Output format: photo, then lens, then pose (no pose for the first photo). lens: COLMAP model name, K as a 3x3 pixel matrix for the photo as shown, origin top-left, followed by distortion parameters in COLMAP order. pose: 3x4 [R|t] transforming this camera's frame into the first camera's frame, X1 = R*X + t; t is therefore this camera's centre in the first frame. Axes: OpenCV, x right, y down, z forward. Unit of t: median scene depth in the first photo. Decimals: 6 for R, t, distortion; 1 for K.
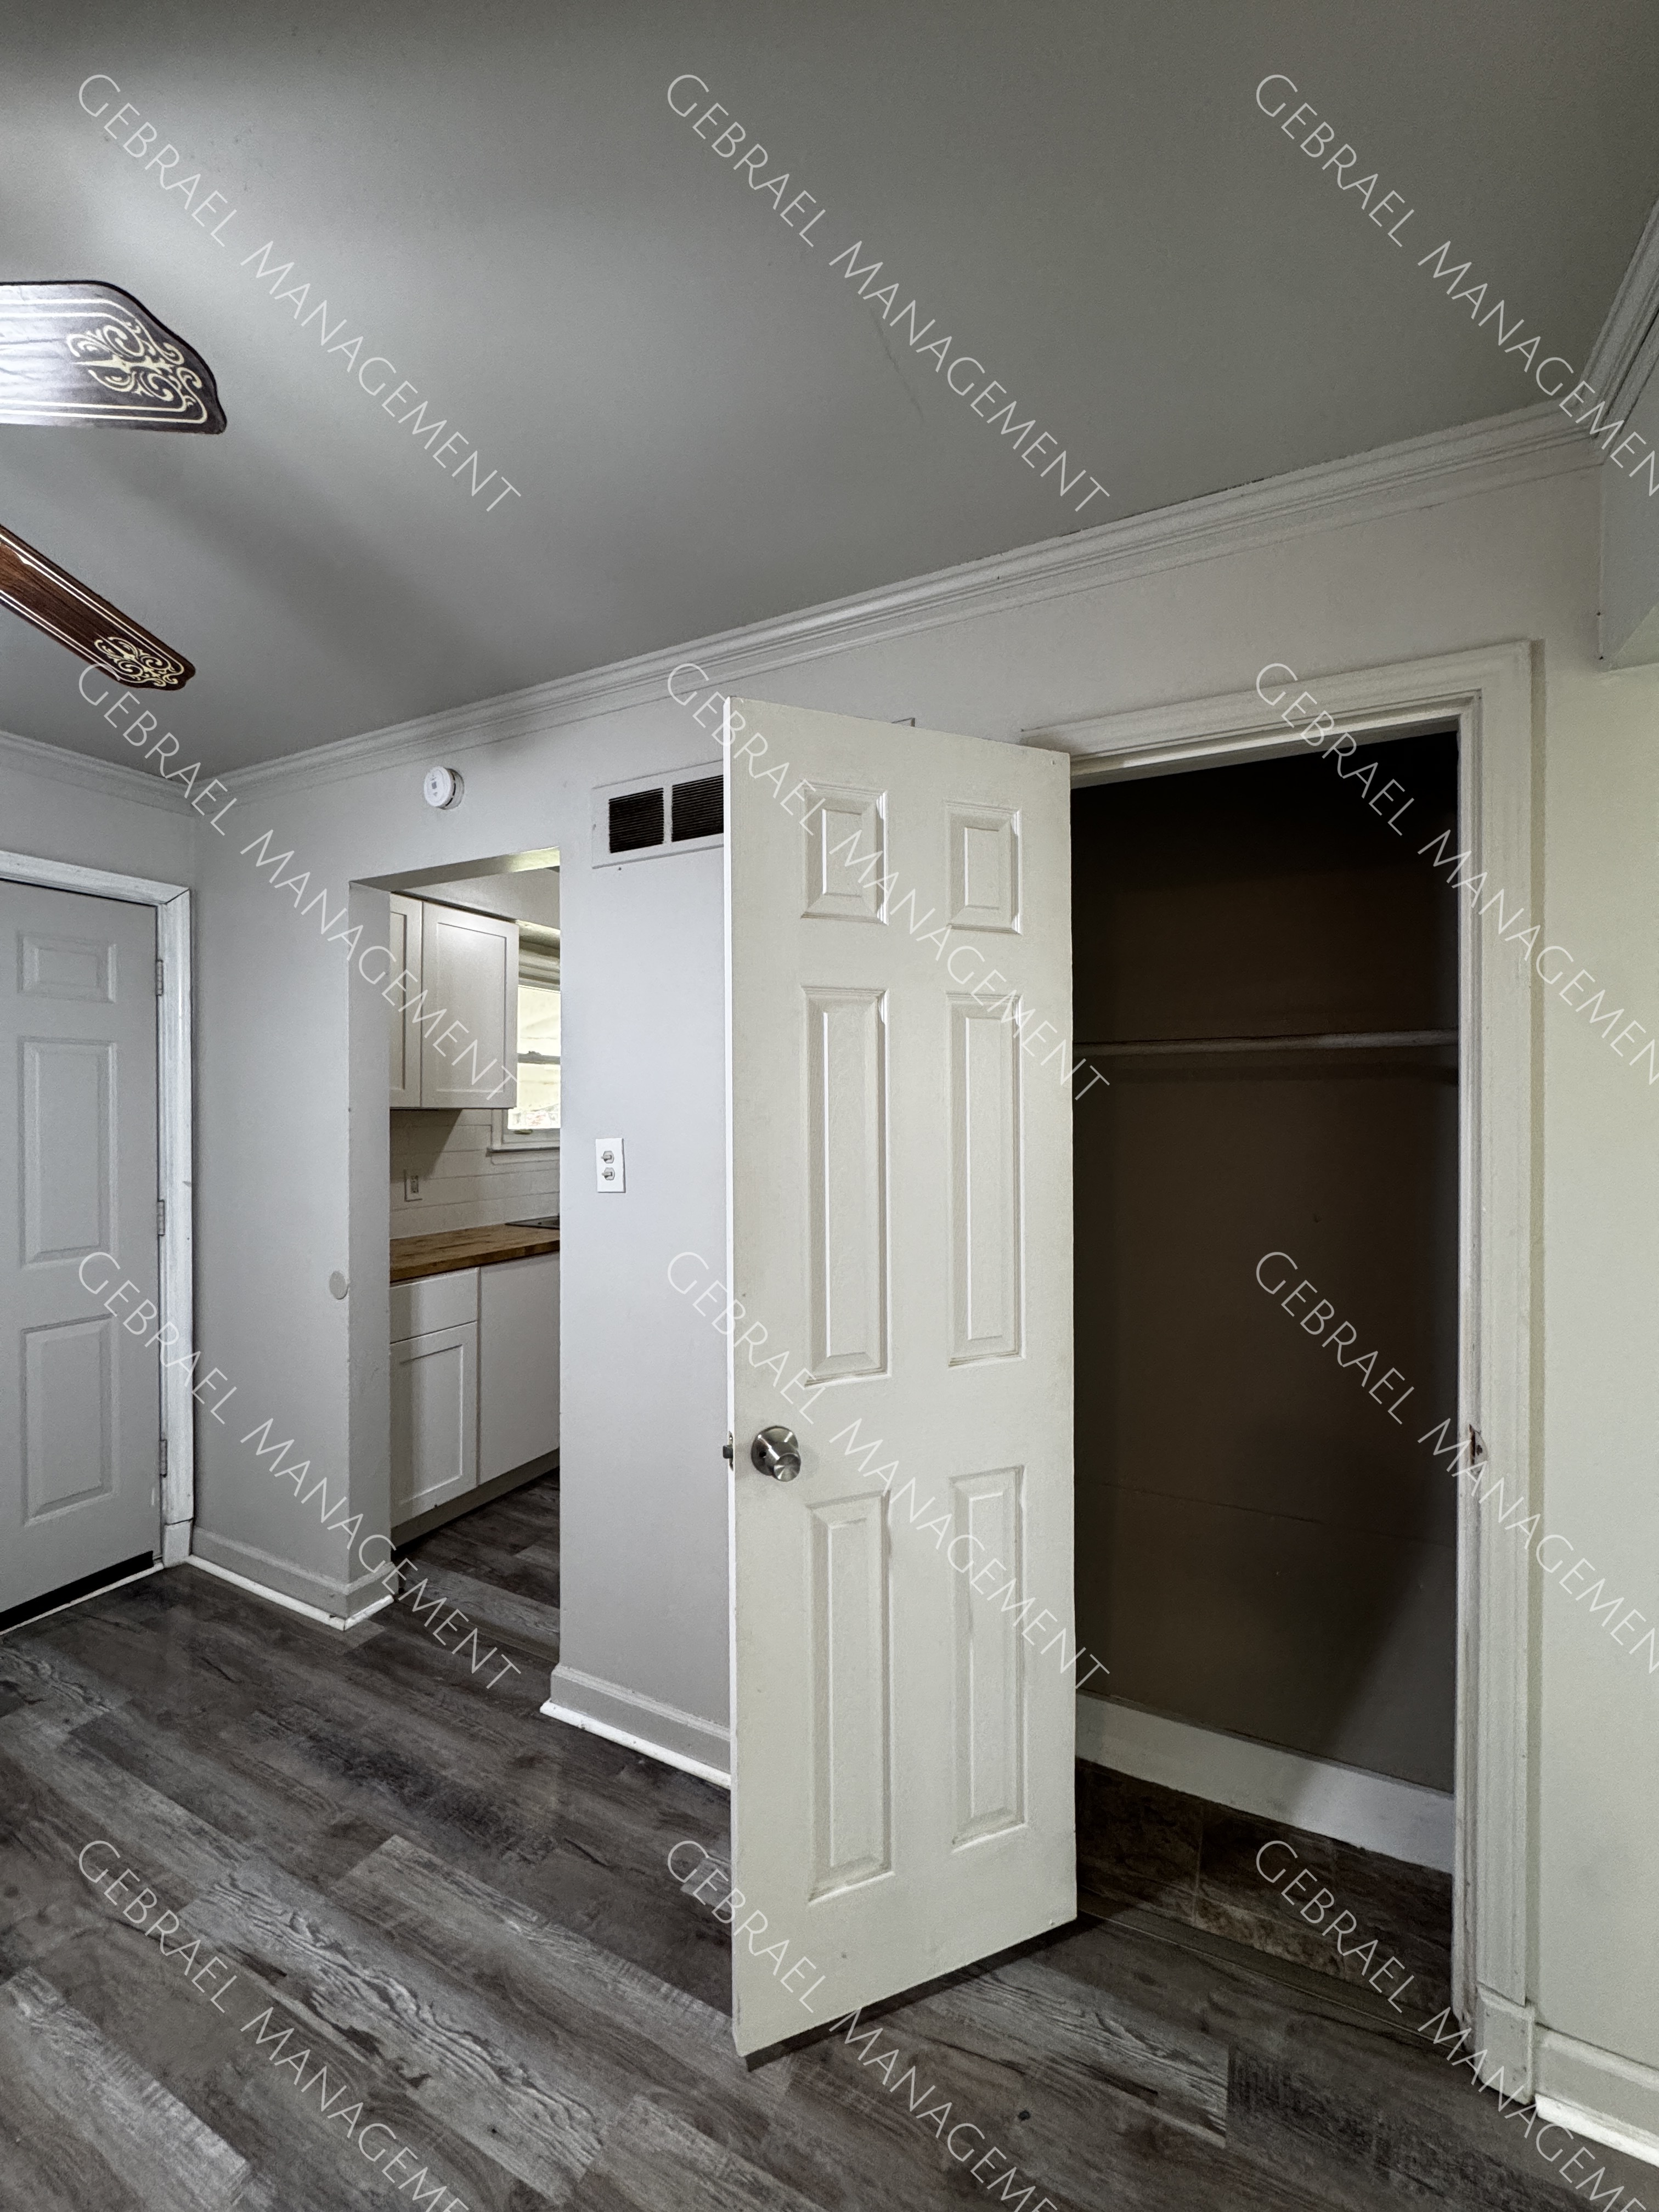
lens RADIAL K [[882.3, 0, 831.0], [0, 882.3, 1108.6], [0, 0, 1]] dist [-0.007156, 0.000753]
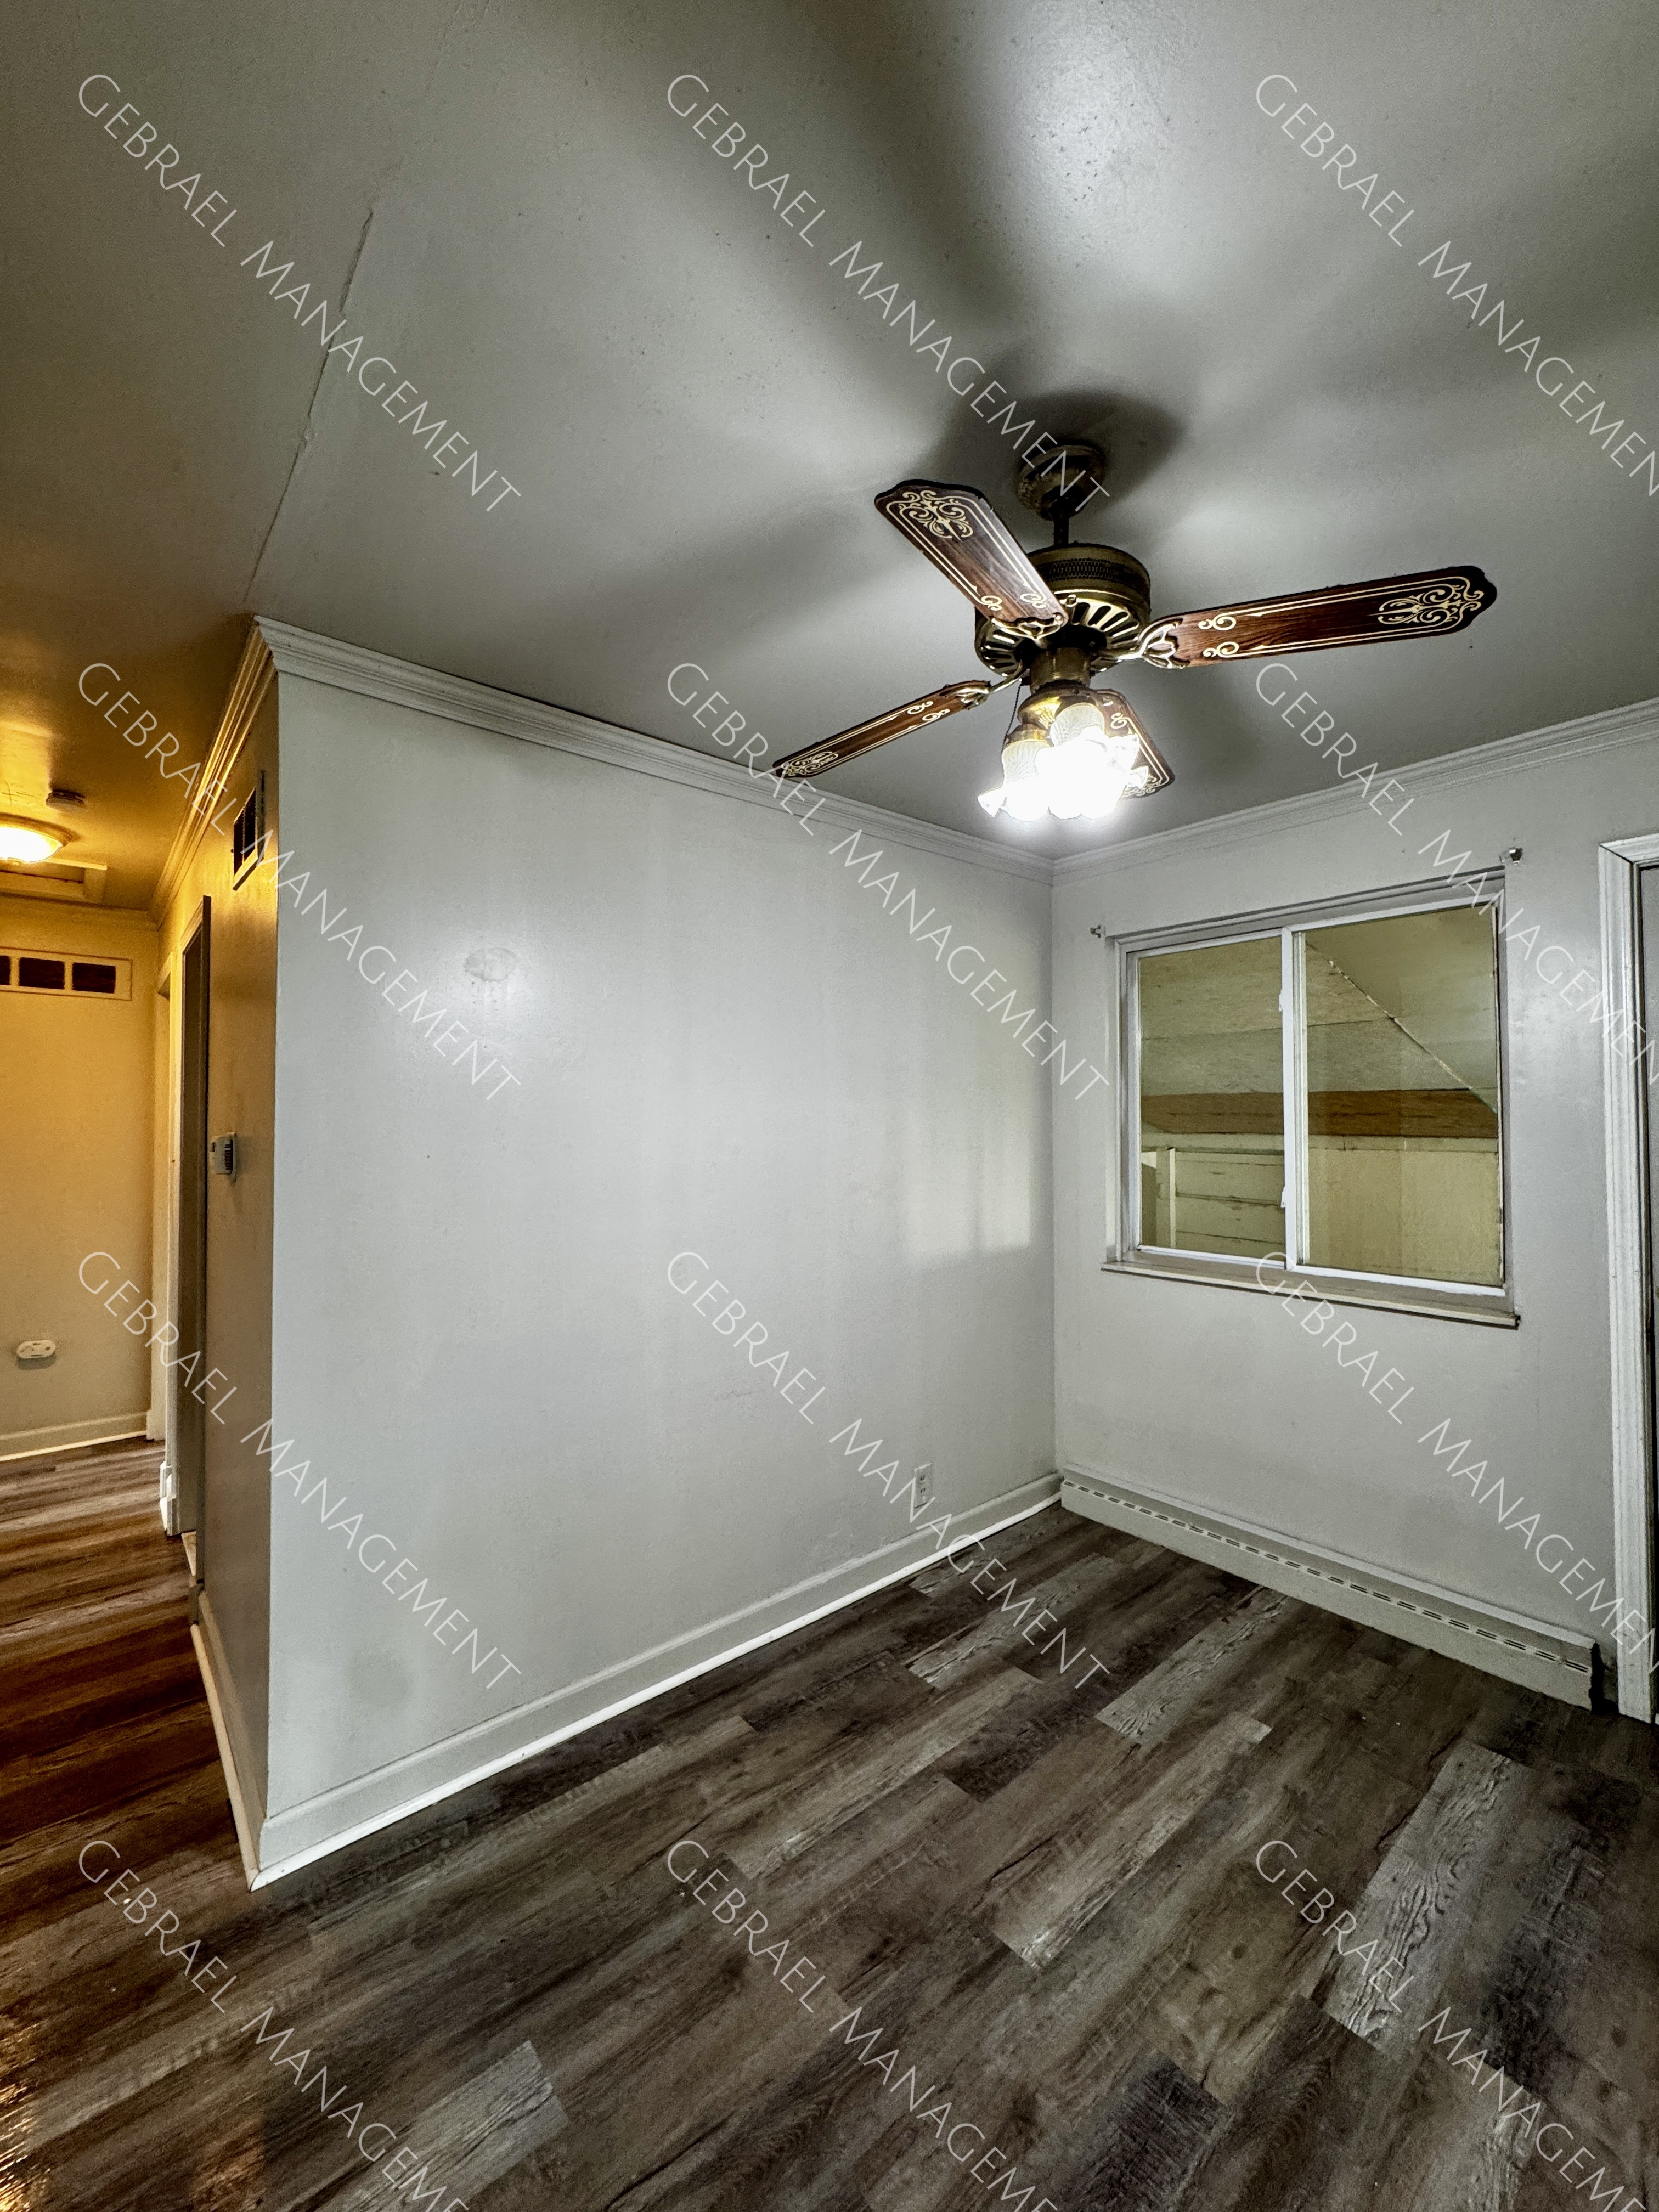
lens RADIAL K [[882.3, 0, 829.3], [0, 882.3, 1104.8], [0, 0, 1]] dist [-0.007156, 0.000753]
pose [[-0.393660, -0.018617, -0.919067, 0.139704], [0.003913, 0.999752, -0.021927, -0.004438], [0.919248, -0.012228, -0.393490, 0.509309]]
